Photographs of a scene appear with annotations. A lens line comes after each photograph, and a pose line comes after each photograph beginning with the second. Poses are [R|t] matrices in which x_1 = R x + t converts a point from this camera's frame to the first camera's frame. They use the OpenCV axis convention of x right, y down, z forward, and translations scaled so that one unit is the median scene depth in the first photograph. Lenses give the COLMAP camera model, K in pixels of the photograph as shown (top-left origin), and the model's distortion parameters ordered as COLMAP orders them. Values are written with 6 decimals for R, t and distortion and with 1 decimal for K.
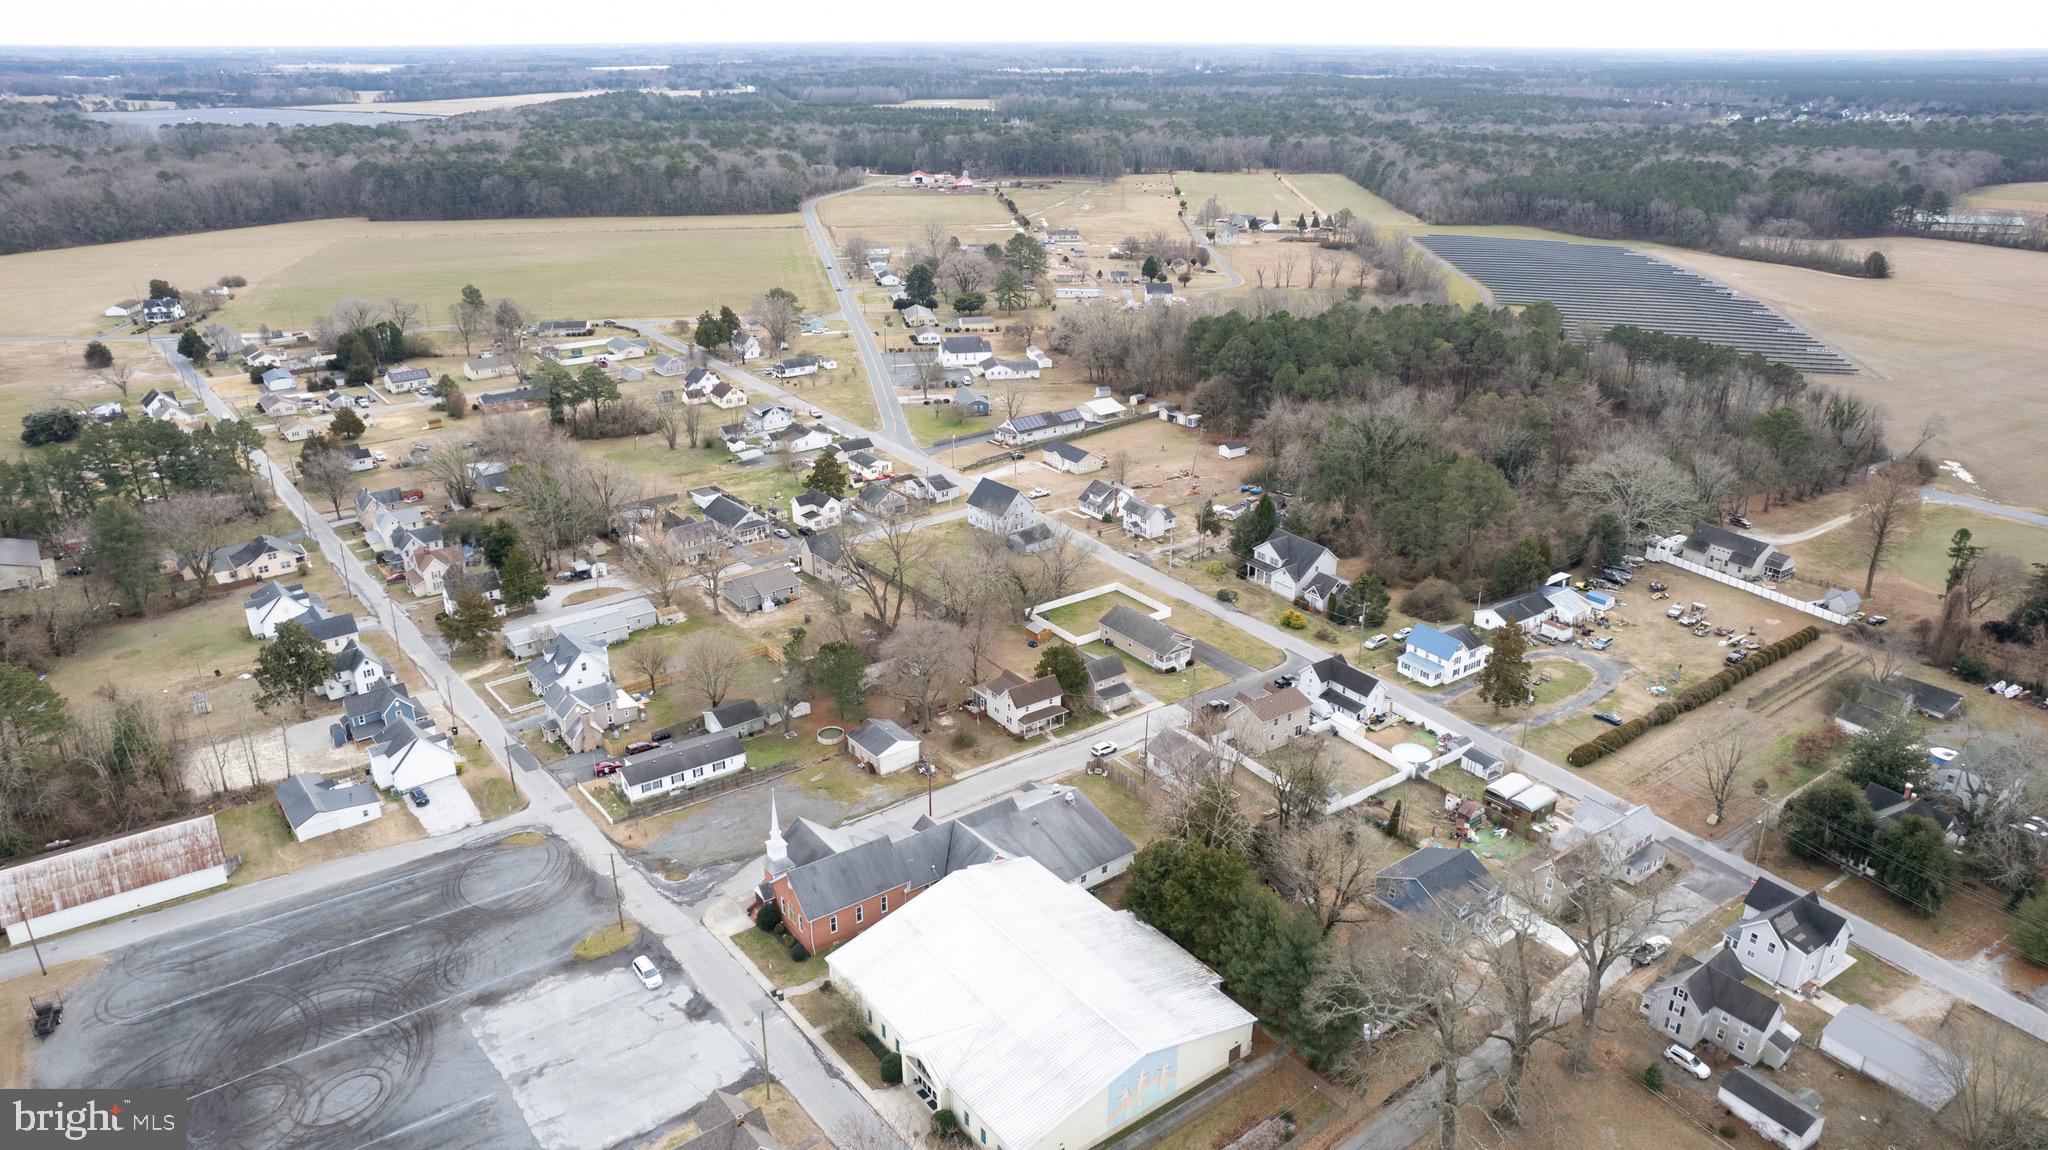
lens RADIAL K [[1321.5, 0, 1018.9], [0, 1321.5, 581.0], [0, 0, 1]] dist [-0.060113, 0.045168]
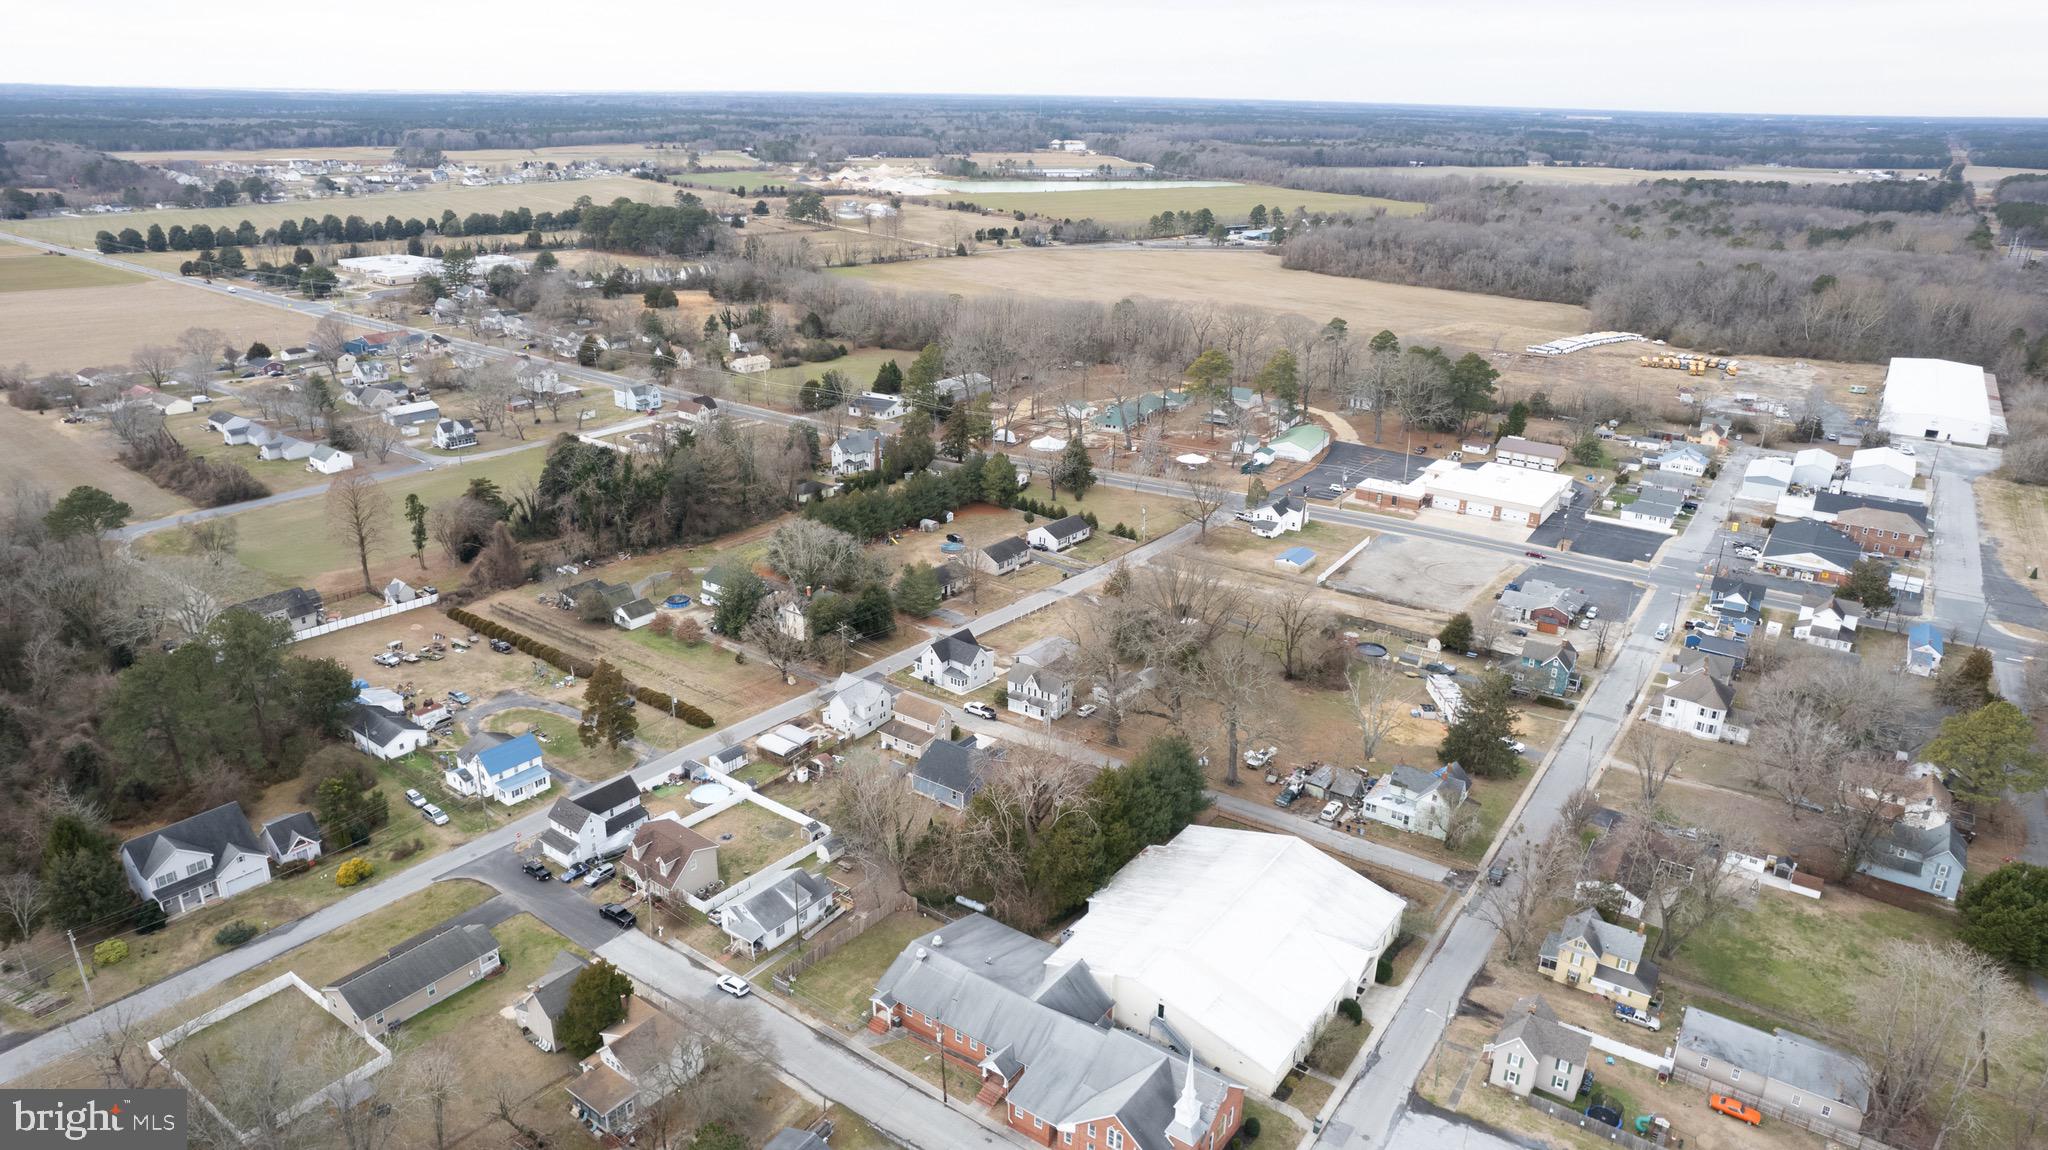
lens RADIAL K [[1321.5, 0, 1012.9], [0, 1321.5, 585.4], [0, 0, 1]] dist [-0.060113, 0.045168]
pose [[-0.303456, -0.342980, 0.888976, -0.487549], [0.350823, 0.827214, 0.438907, -0.288704], [-0.885910, 0.445063, -0.130698, 0.691431]]
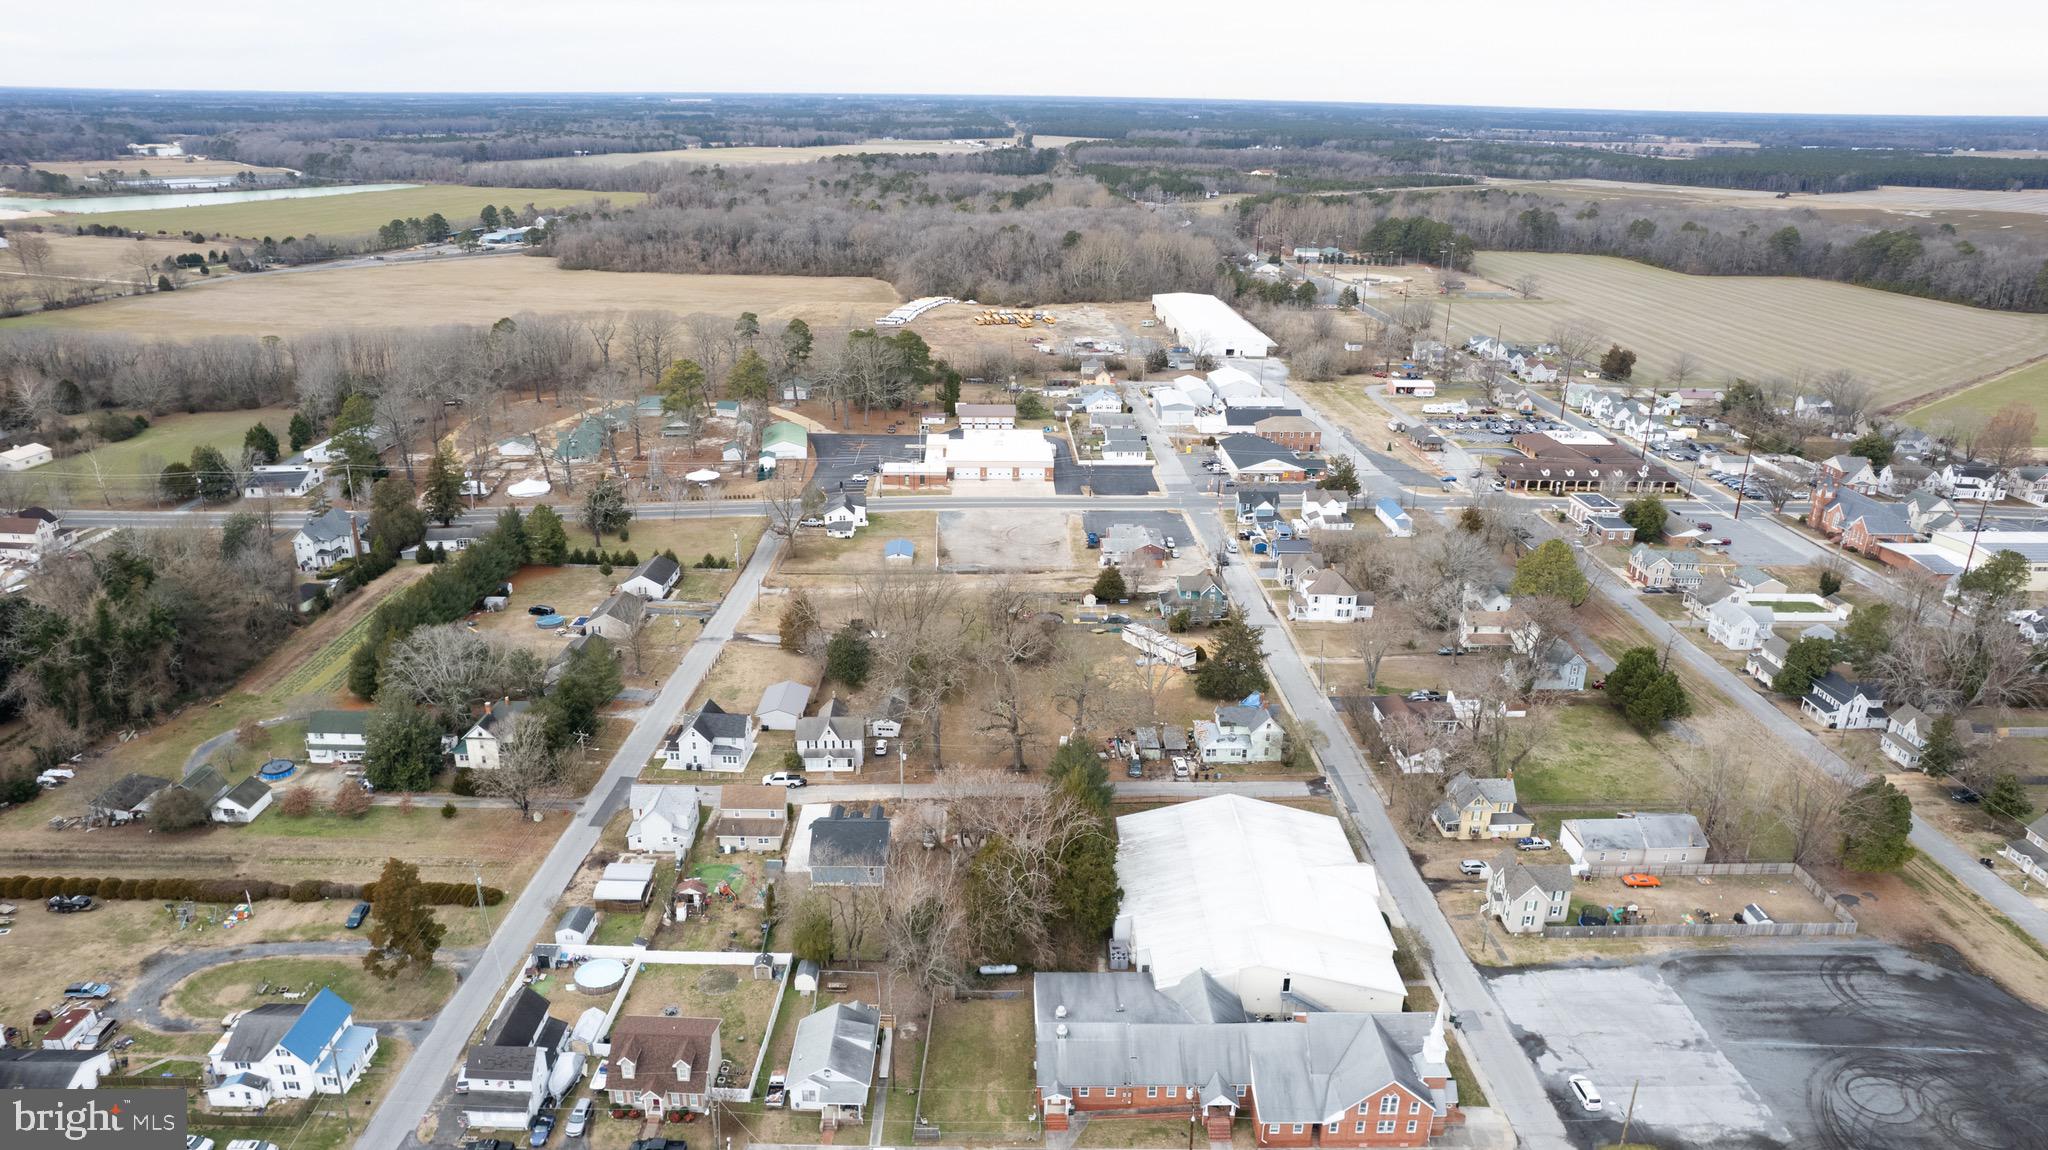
lens RADIAL K [[1321.5, 0, 1028.7], [0, 1321.5, 575.3], [0, 0, 1]] dist [-0.060113, 0.045168]
pose [[-0.813666, -0.212367, 0.541155, -0.237136], [0.211144, 0.759355, 0.615466, -0.394602], [-0.541633, 0.615045, -0.573022, 0.941138]]
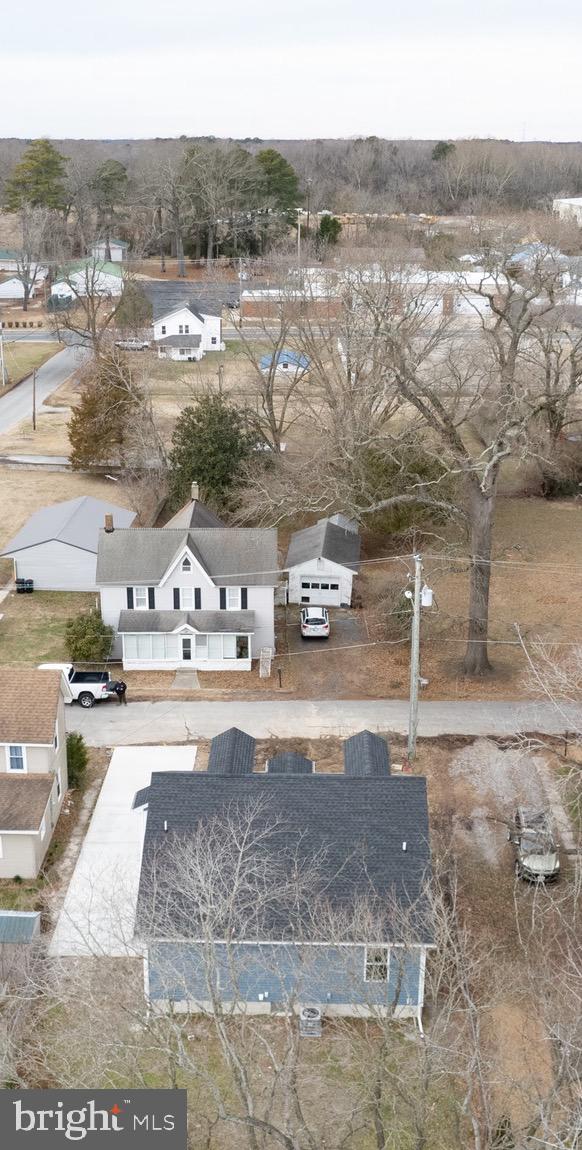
lens RADIAL K [[1322.2, 0, 289.0], [0, 1322.2, 575.1], [0, 0, 1]] dist [-0.044274, 0.000000]
pose [[-0.791646, -0.196594, 0.578487, 0.101309], [0.229687, 0.781607, 0.579944, 0.000185], [-0.566163, 0.591981, -0.573600, 0.756102]]
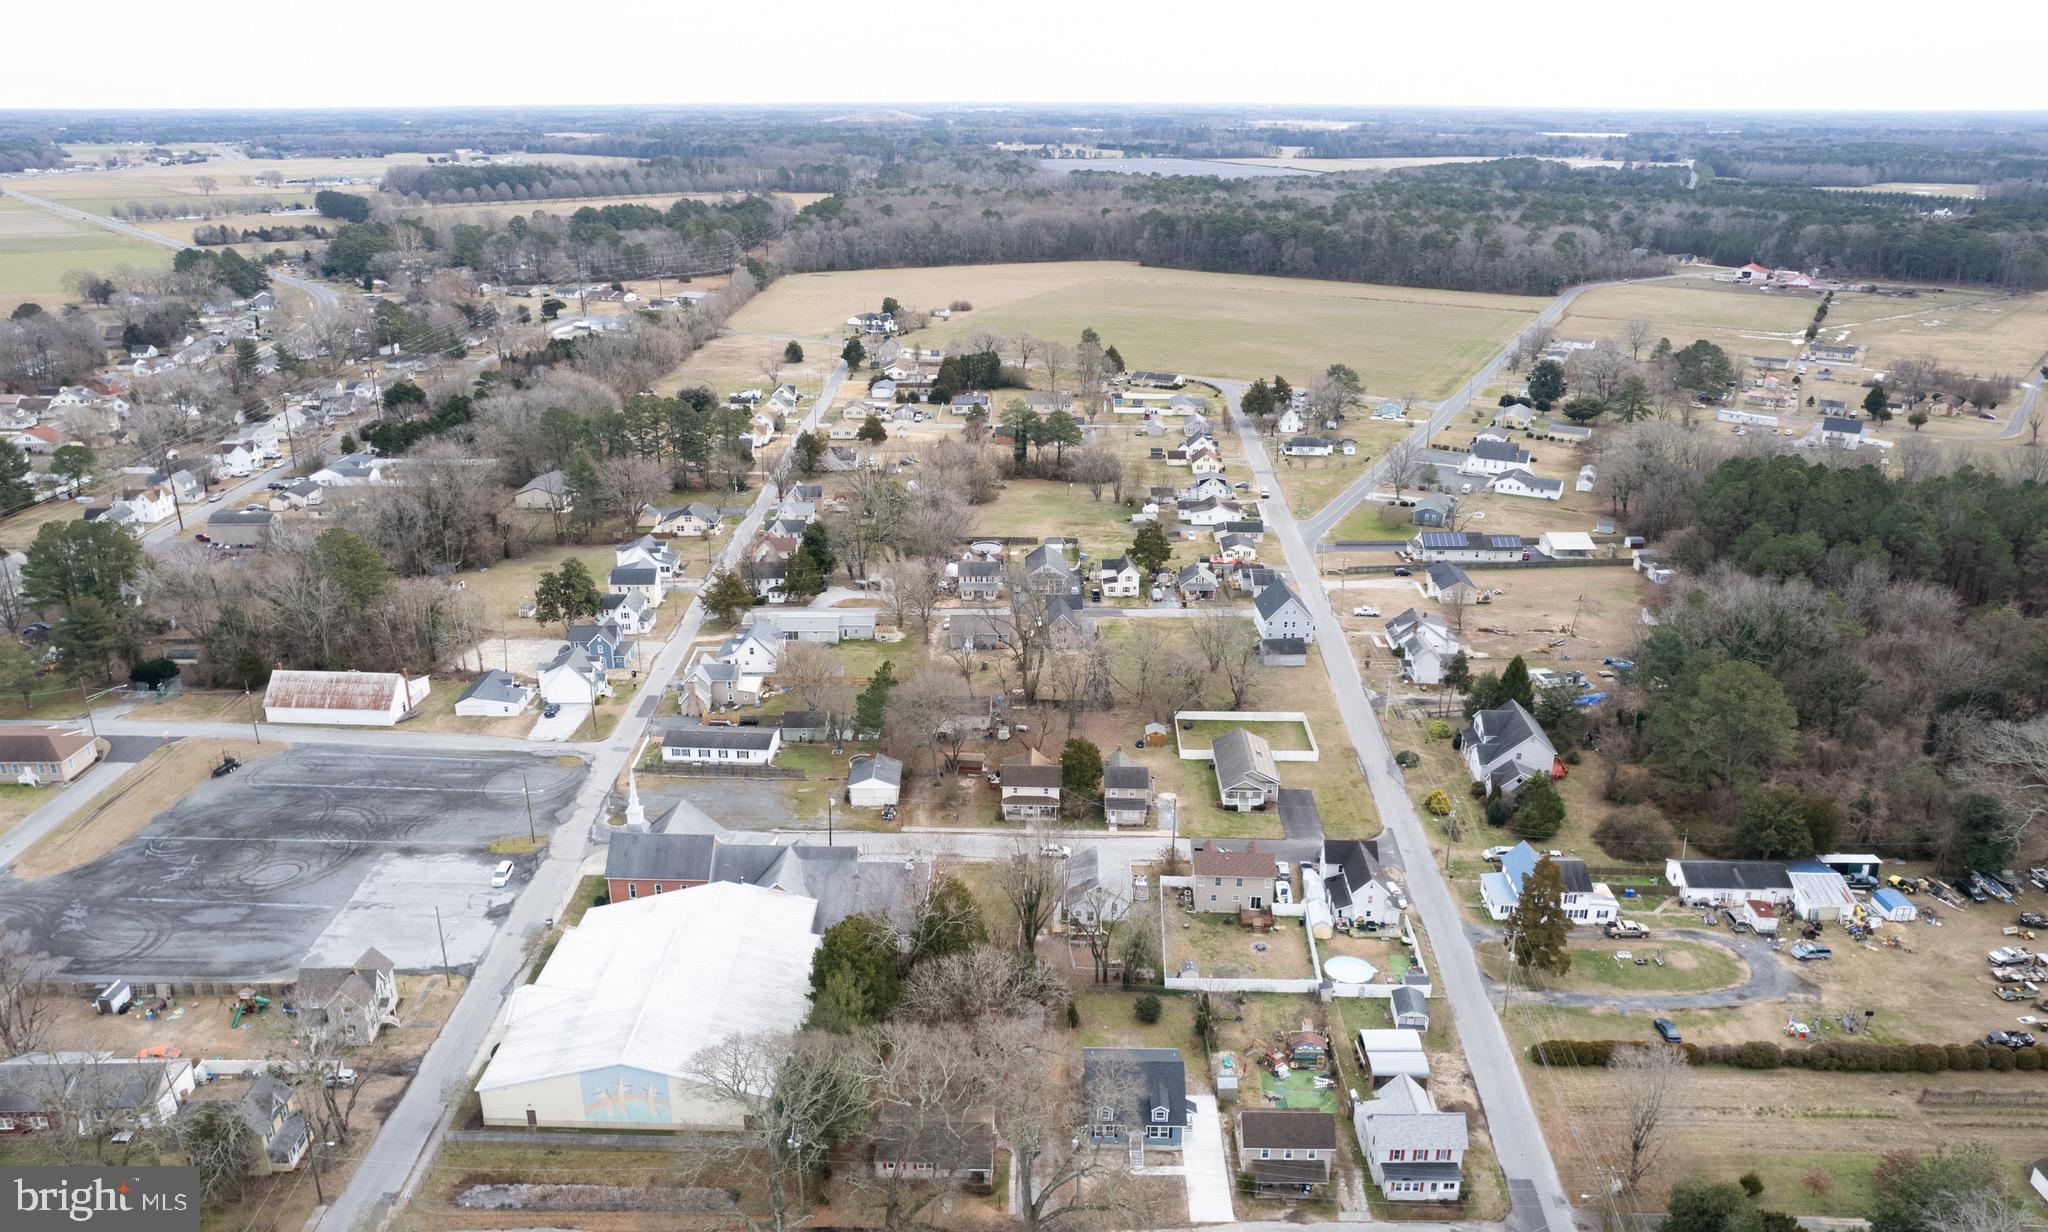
lens RADIAL K [[1431.0, 0, 1021.9], [0, 1431.0, 614.0], [0, 0, 1]] dist [-0.046837, 0.017097]
pose [[0.791796, 0.209586, -0.573701, 0.481342], [-0.236090, 0.971298, 0.028998, -0.048631], [0.563312, 0.112485, 0.818552, 0.115534]]
